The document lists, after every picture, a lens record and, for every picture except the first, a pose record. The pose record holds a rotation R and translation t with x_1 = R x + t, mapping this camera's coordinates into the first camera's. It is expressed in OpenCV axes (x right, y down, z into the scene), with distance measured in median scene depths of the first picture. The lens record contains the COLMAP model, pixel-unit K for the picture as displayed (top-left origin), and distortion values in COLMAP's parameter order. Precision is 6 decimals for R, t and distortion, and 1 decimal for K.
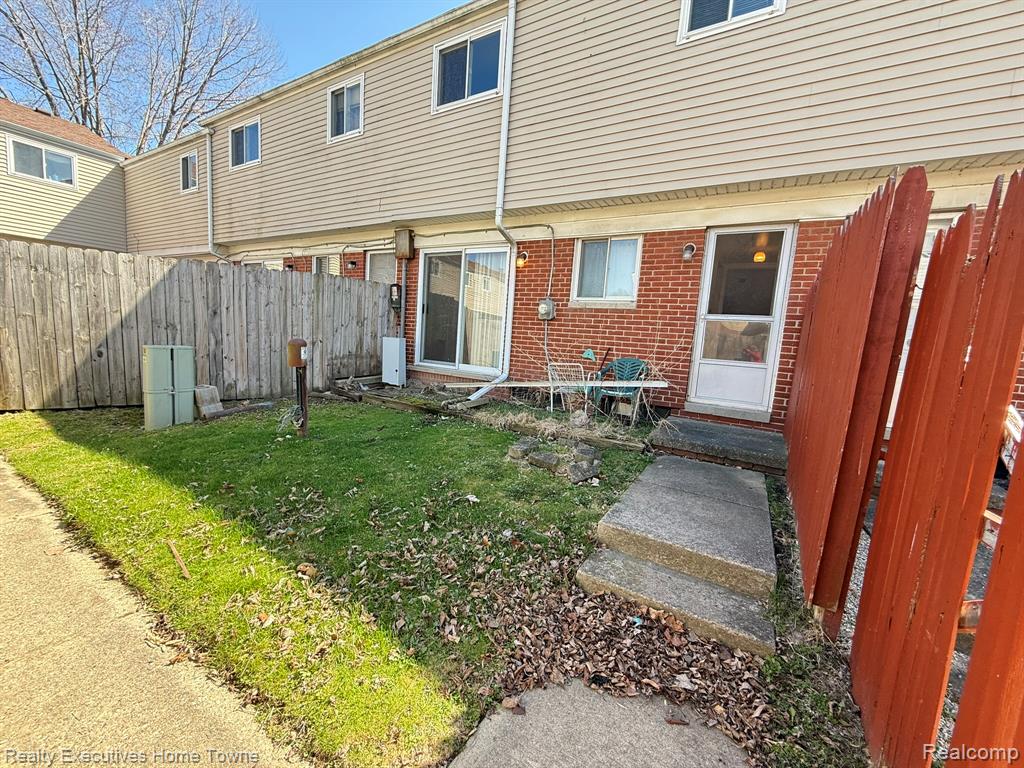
lens RADIAL K [[396.5, 0, 514.9], [0, 396.5, 390.9], [0, 0, 1]] dist [-0.001484, -0.000235]
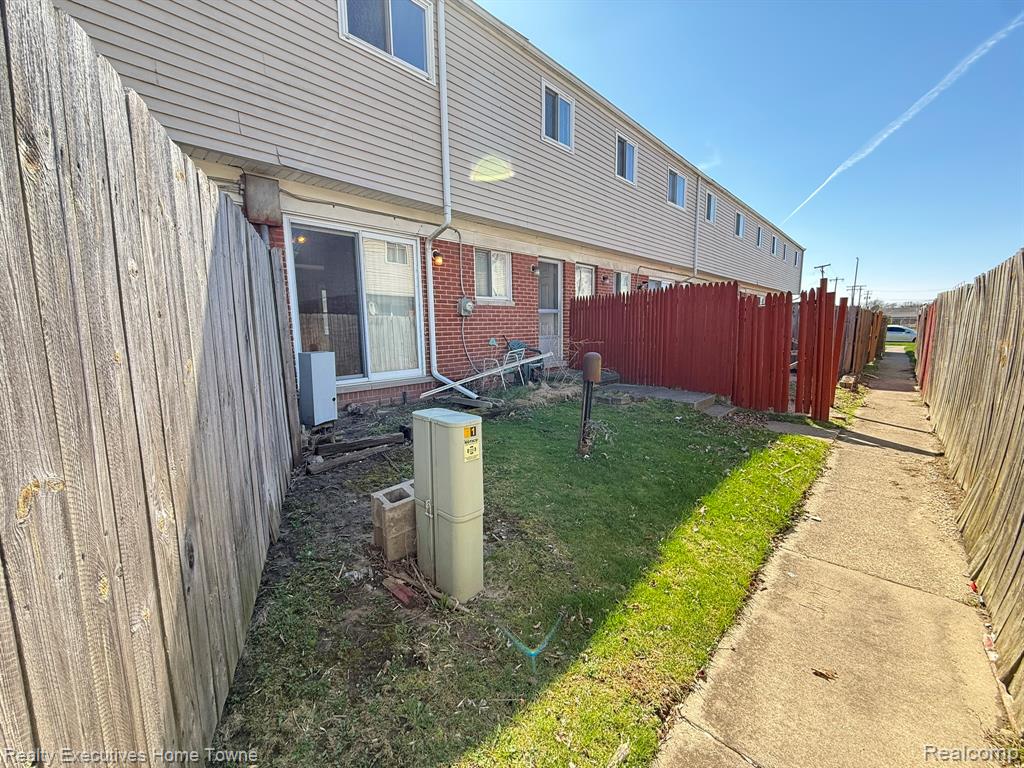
lens RADIAL K [[408.6, 0, 508.0], [0, 408.6, 381.6], [0, 0, 1]] dist [0.002273, 0.000181]
pose [[0.233360, -0.200982, 0.951393, -1.098537], [0.158781, 0.973151, 0.166633, -0.187491], [-0.959339, 0.112178, 0.259006, 0.661407]]
